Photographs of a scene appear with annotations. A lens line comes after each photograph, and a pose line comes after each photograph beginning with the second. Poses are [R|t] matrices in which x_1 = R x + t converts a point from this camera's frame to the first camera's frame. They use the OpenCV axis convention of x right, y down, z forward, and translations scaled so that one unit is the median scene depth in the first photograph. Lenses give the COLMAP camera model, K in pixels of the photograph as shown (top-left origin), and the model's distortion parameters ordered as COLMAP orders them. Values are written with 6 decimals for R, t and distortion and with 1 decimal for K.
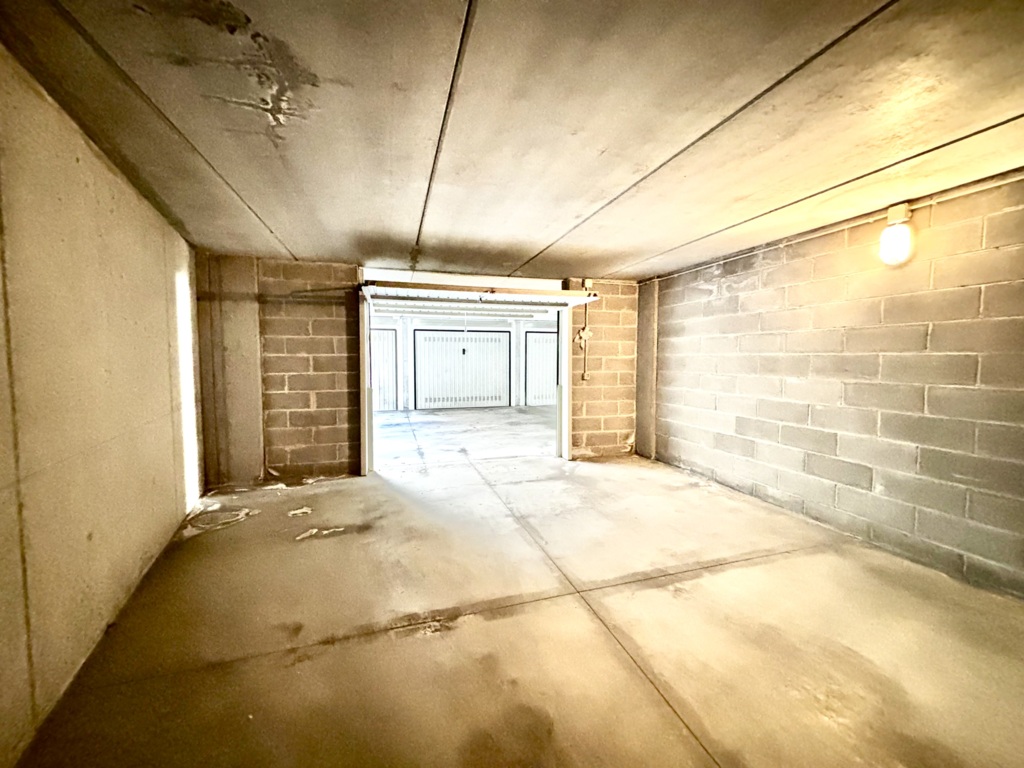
lens RADIAL K [[412.7, 0, 512.0], [0, 412.7, 384.0], [0, 0, 1]] dist [0.016627, -0.006817]
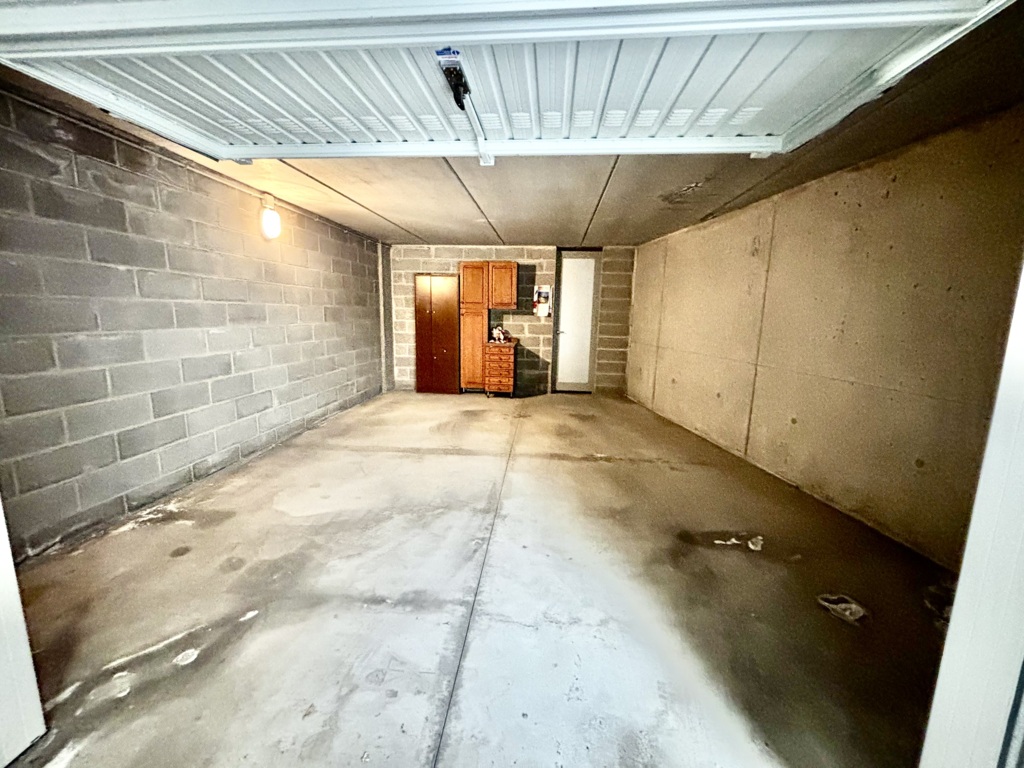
lens RADIAL K [[414.8, 0, 509.3], [0, 414.8, 380.3], [0, 0, 1]] dist [0.000573, 0.000182]
pose [[-0.926548, -0.081973, 0.367136, -0.229169], [0.001312, 0.975259, 0.221063, -0.085320], [-0.376173, 0.205308, -0.903517, 1.311658]]
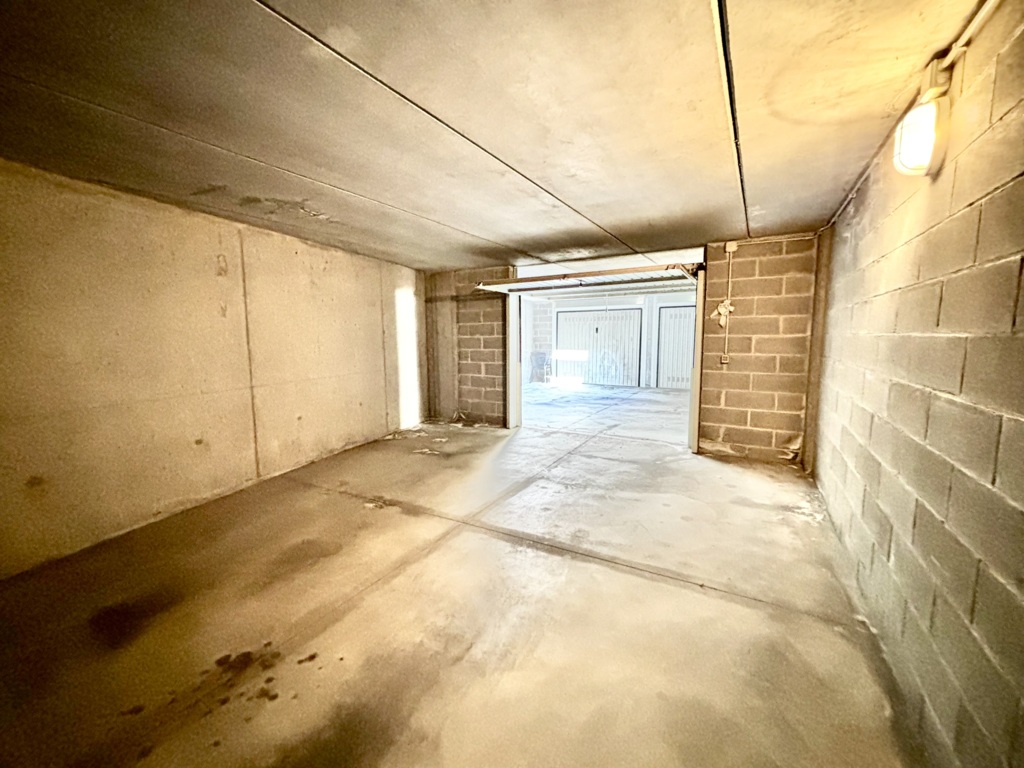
lens RADIAL K [[412.7, 0, 512.0], [0, 412.7, 384.0], [0, 0, 1]] dist [0.016627, -0.006817]
pose [[0.682047, 0.080206, -0.726897, 0.625554], [-0.039332, 0.996552, 0.073054, -0.016329], [0.730250, -0.021236, 0.682850, 0.128125]]
